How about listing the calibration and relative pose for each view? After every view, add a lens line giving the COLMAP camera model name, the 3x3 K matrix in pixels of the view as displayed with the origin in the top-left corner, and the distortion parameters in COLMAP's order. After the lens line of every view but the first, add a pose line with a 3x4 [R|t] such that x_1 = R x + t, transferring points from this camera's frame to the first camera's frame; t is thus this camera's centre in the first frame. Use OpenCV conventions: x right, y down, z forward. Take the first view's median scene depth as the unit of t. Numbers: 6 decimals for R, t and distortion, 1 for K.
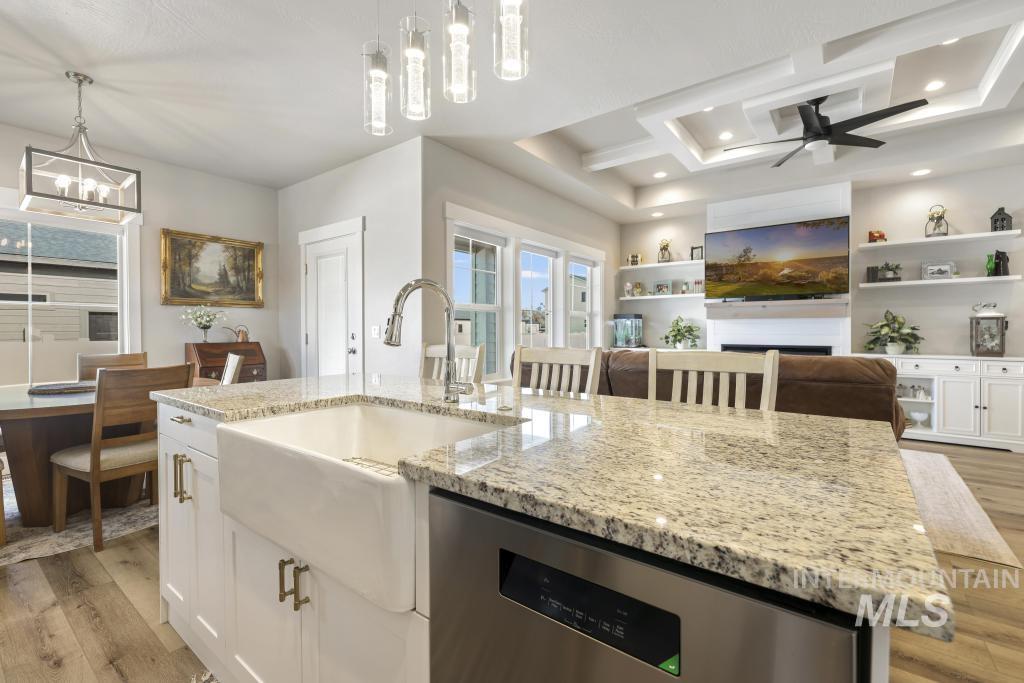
lens RADIAL K [[445.8, 0, 509.1], [0, 445.8, 333.6], [0, 0, 1]] dist [-0.000486, -0.000407]
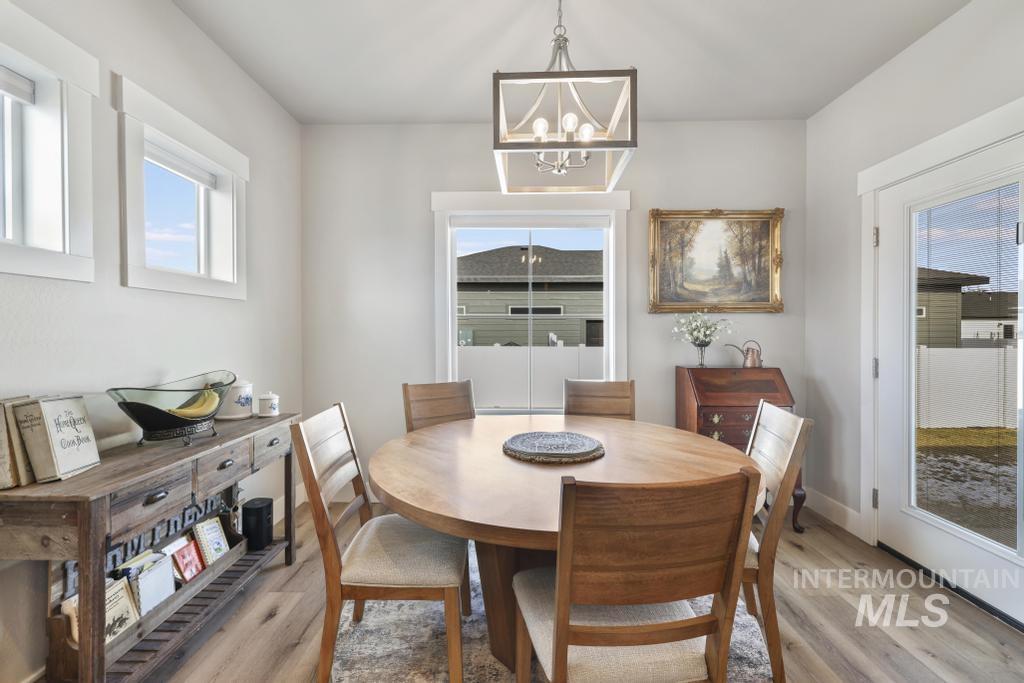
lens RADIAL K [[440.7, 0, 510.0], [0, 440.7, 334.1], [0, 0, 1]] dist [-0.000277, -0.000024]
pose [[0.596403, 0.004354, -0.802673, -0.307071], [-0.008261, 0.999966, -0.000713, -0.025607], [0.802643, 0.007056, 0.596418, 0.351672]]
